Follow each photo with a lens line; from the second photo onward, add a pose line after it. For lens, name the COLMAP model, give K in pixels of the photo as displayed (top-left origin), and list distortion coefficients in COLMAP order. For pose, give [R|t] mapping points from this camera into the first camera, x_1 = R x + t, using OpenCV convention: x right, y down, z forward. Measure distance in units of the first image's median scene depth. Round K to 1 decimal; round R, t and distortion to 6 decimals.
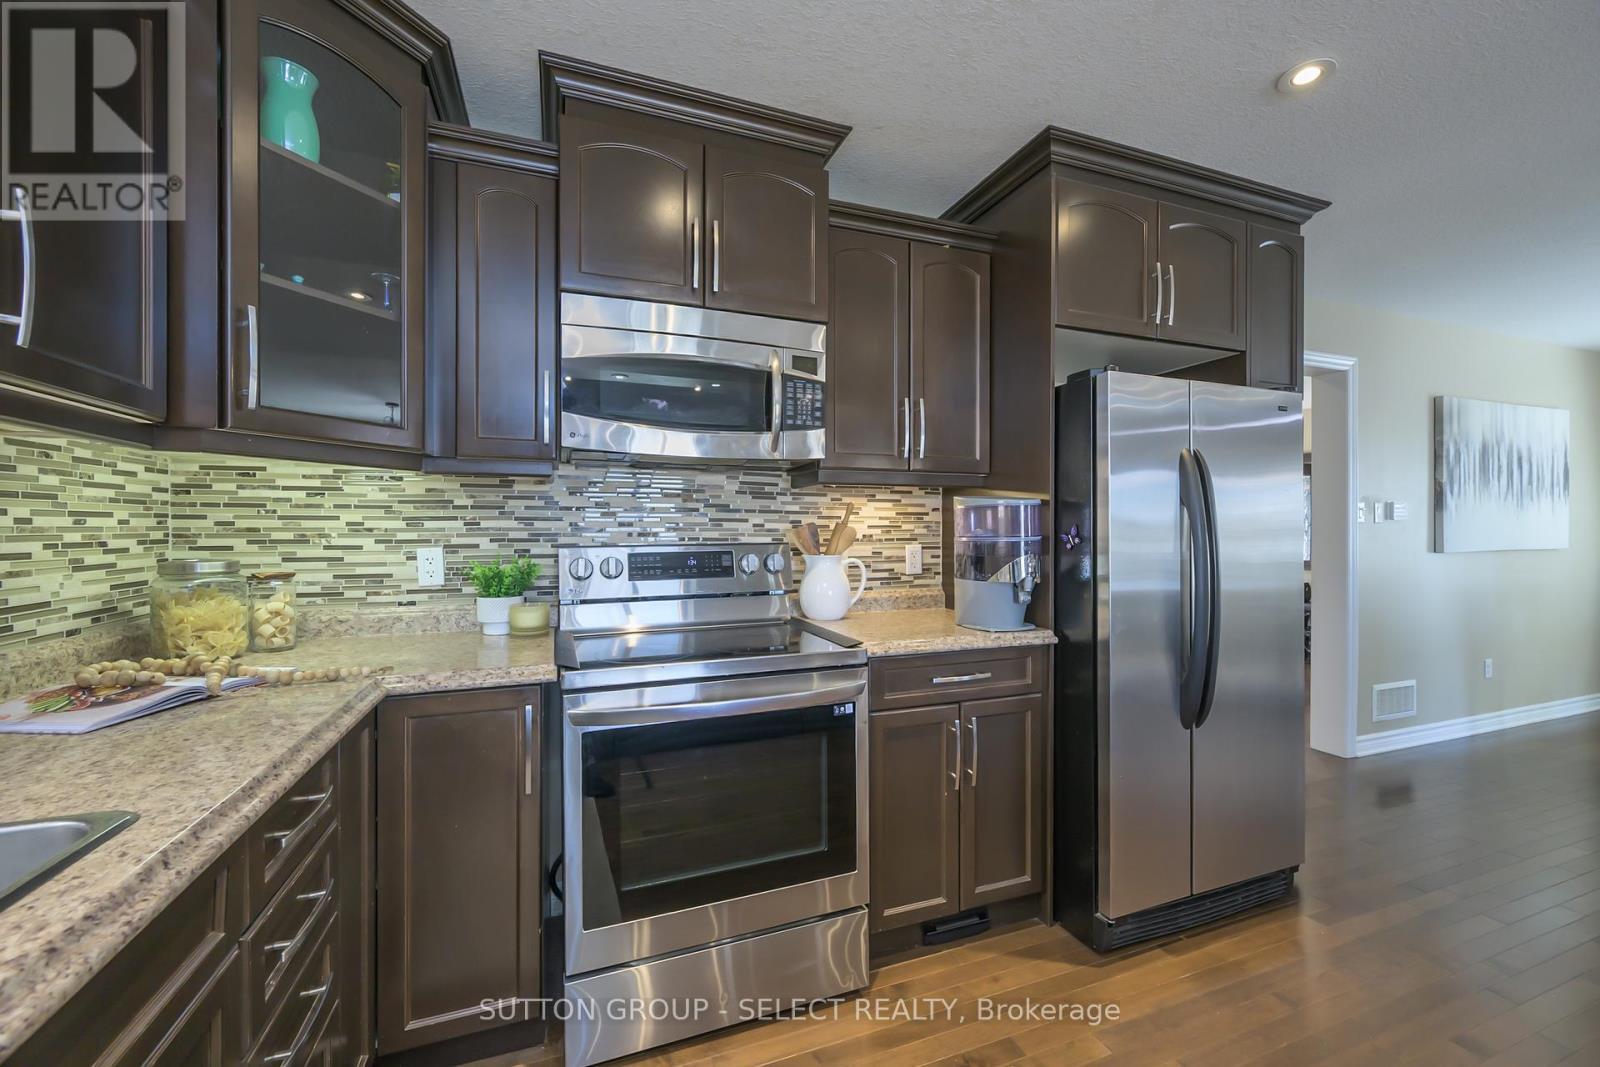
lens RADIAL K [[631.0, 0, 788.3], [0, 631.0, 534.6], [0, 0, 1]] dist [0.002840, -0.000278]
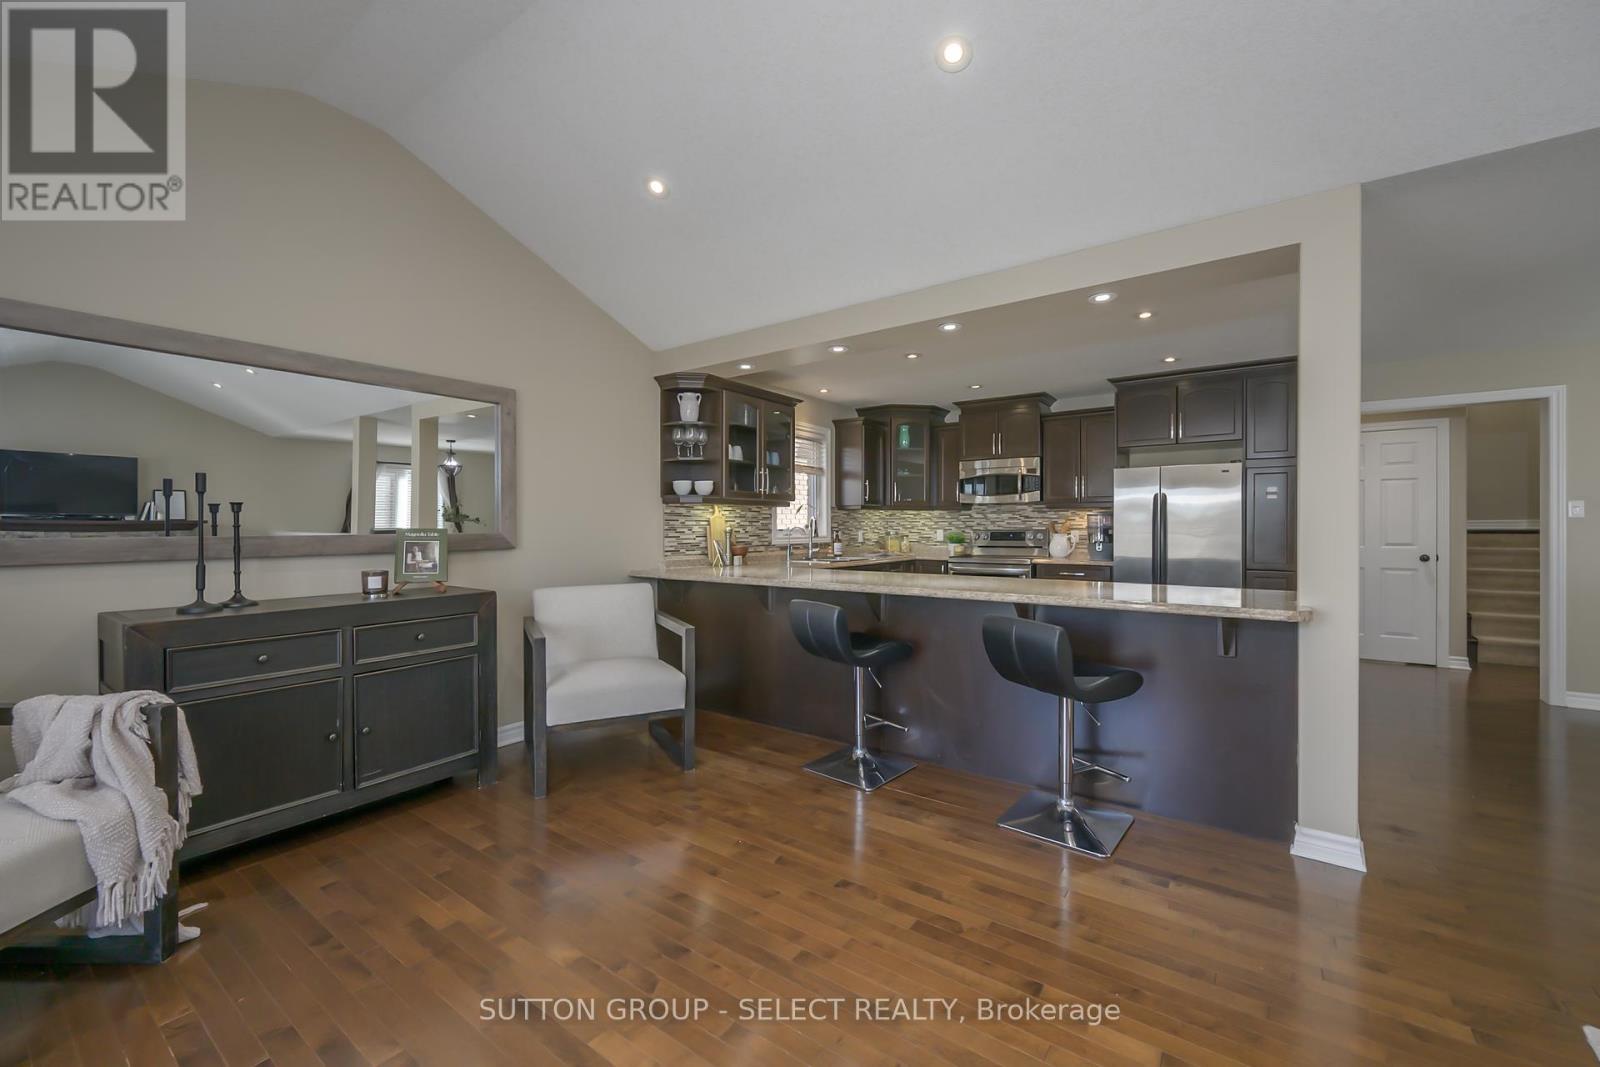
lens RADIAL K [[631.0, 0, 767.3], [0, 631.0, 523.4], [0, 0, 1]] dist [0.002840, -0.000278]
pose [[0.518442, -0.004626, -0.855101, 2.079199], [-0.005490, 0.999947, -0.008738, 0.021403], [0.855095, 0.009225, 0.518389, -1.773054]]
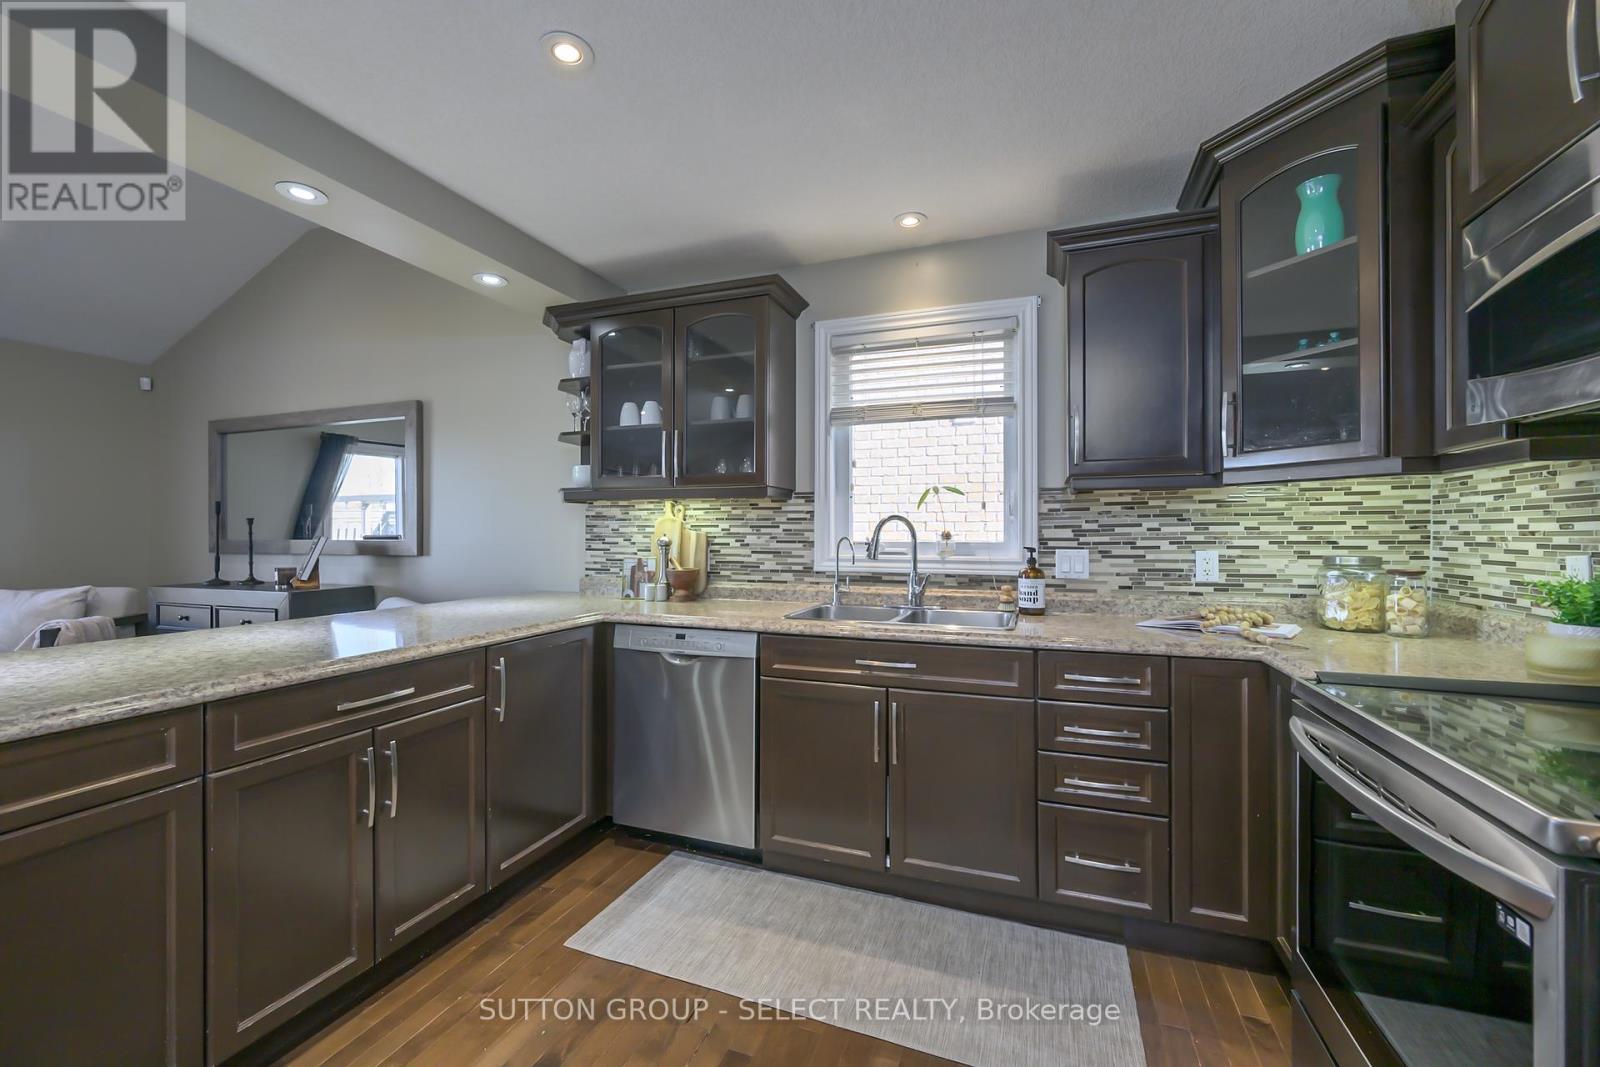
lens RADIAL K [[631.0, 0, 787.4], [0, 631.0, 533.3], [0, 0, 1]] dist [0.002840, -0.000278]
pose [[-0.657500, -0.000446, -0.753455, 0.722654], [-0.007356, 0.999956, 0.005828, -0.005247], [0.753419, 0.009374, -0.657474, 0.811149]]
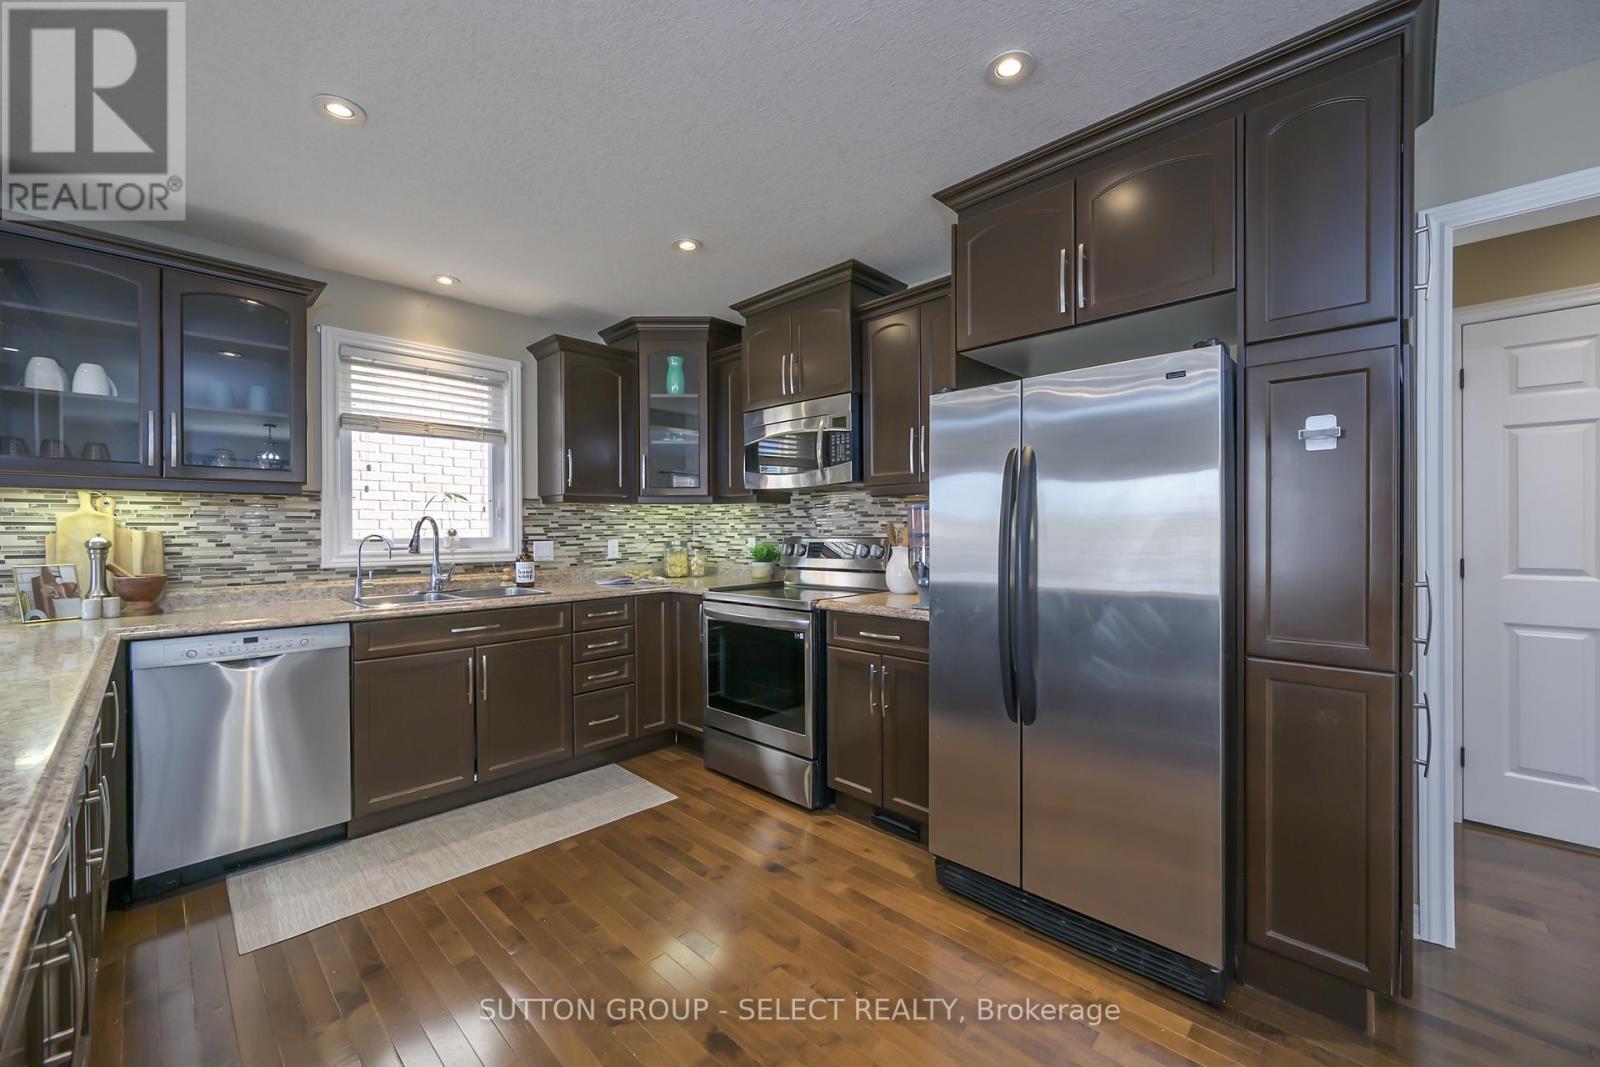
lens RADIAL K [[631.0, 0, 784.0], [0, 631.0, 531.3], [0, 0, 1]] dist [0.002840, -0.000278]
pose [[0.415343, 0.000770, -0.909665, 1.445066], [-0.002553, 0.999997, -0.000320, 0.000009], [0.909662, 0.002455, 0.415343, 0.240091]]
